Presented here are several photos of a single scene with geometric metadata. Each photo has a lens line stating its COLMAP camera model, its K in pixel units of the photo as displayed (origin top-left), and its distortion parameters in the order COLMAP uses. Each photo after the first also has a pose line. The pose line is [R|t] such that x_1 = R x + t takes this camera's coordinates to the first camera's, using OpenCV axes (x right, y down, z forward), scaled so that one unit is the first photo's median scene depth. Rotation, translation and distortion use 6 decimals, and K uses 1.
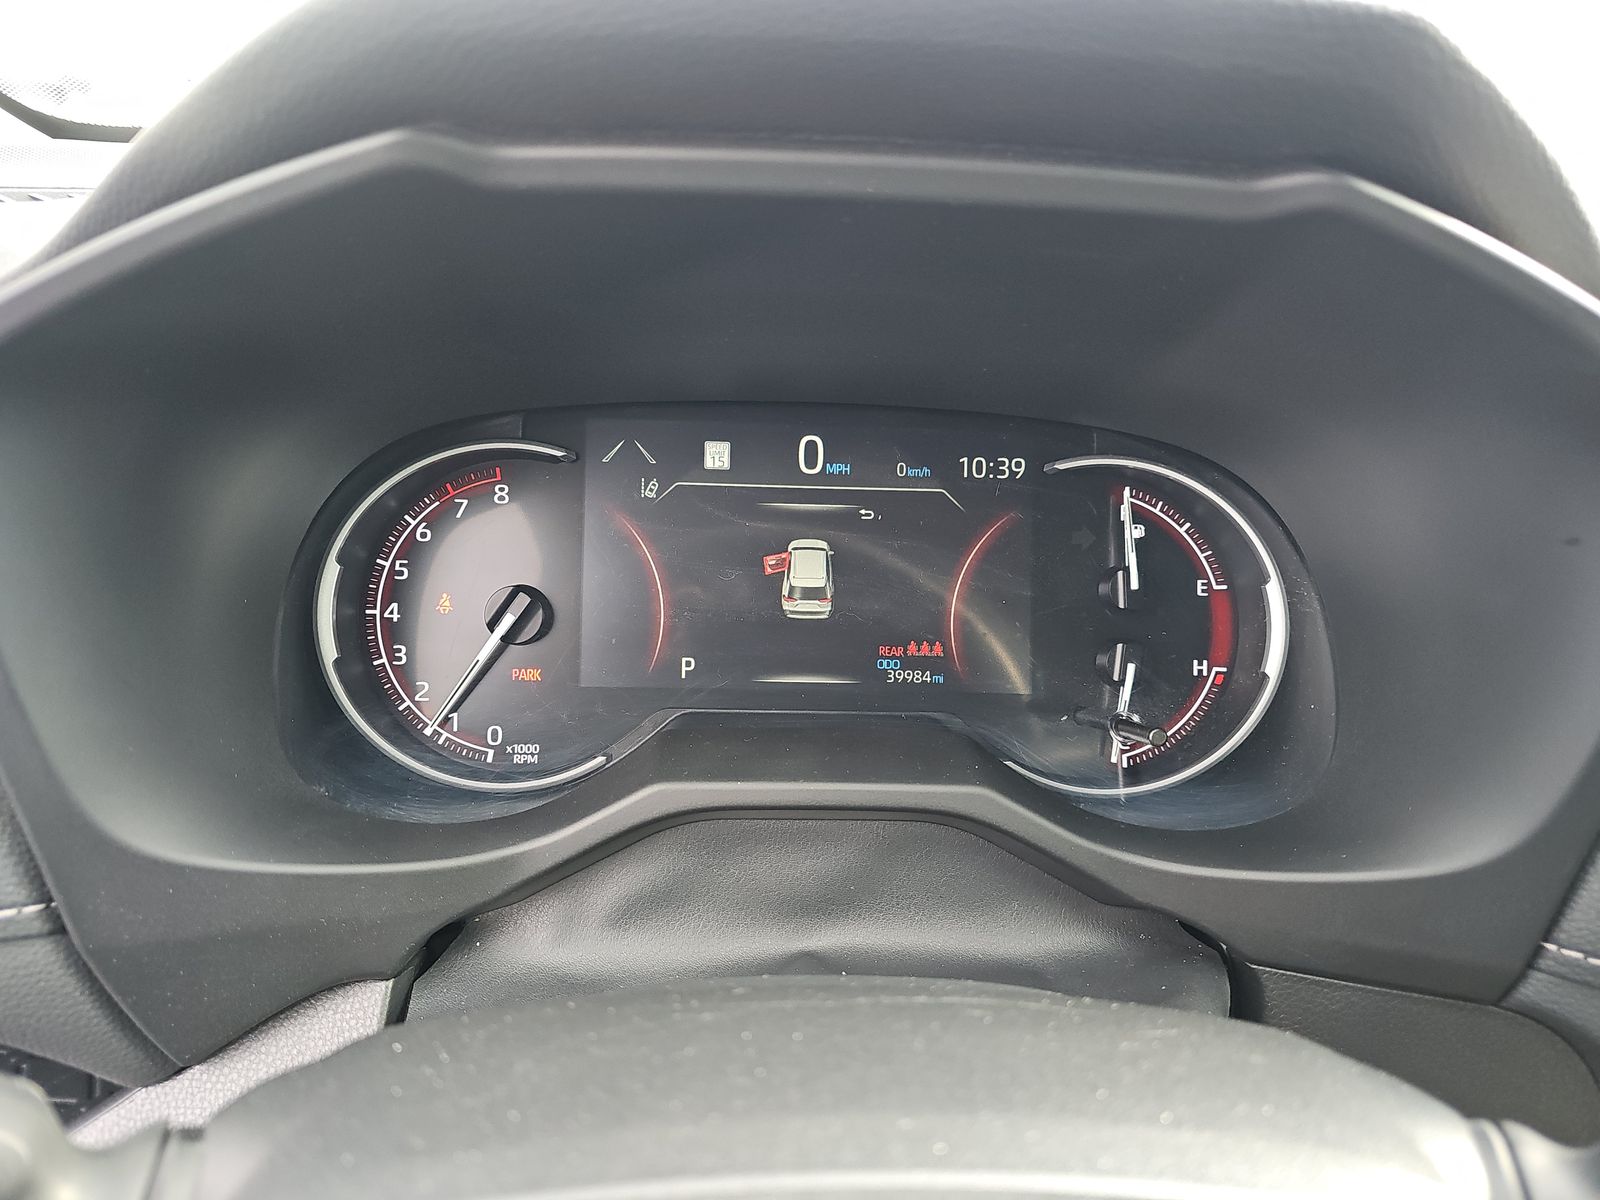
lens RADIAL K [[1063.7, 0, 800.9], [0, 1063.7, 596.2], [0, 0, 1]] dist [0.040231, -0.000009]
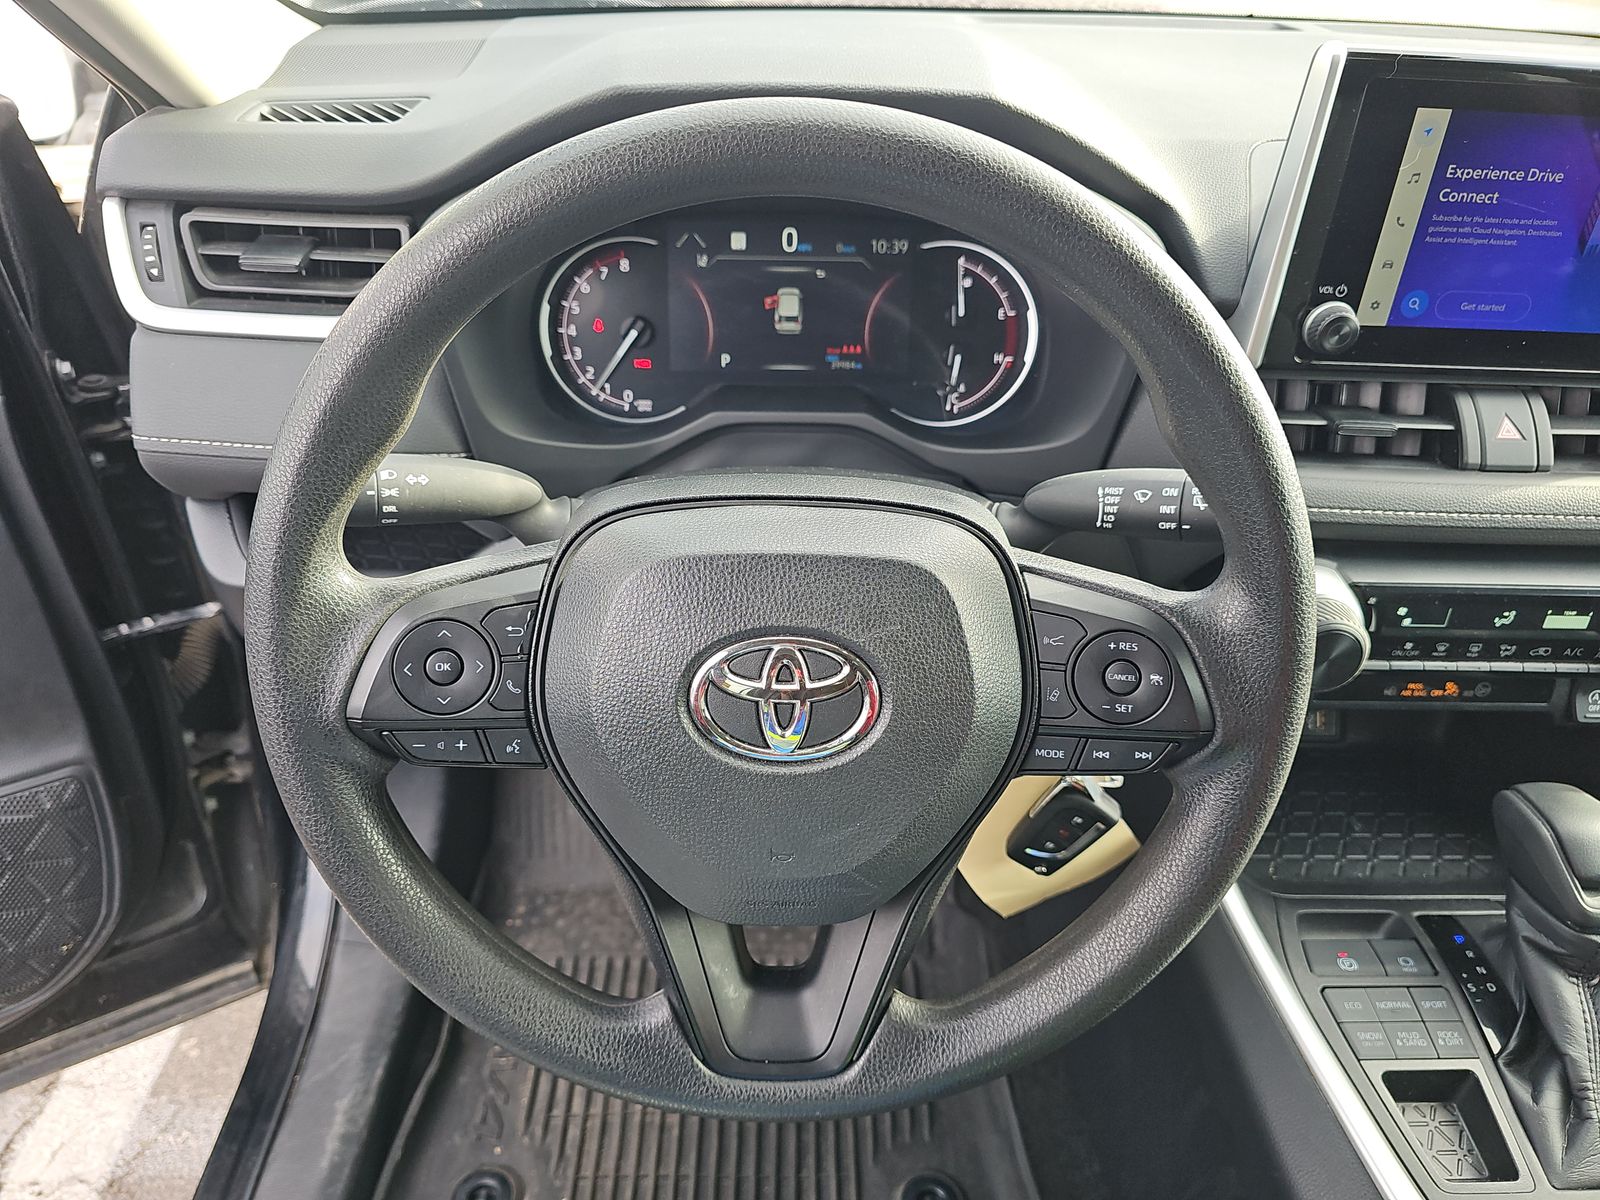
lens RADIAL K [[1063.7, 0, 812.6], [0, 1063.7, 601.7], [0, 0, 1]] dist [0.040231, -0.000009]
pose [[0.999624, -0.000189, -0.027420, 0.100524], [0.007344, 0.965291, 0.261072, -0.012590], [0.026419, -0.261175, 0.964930, -0.943872]]
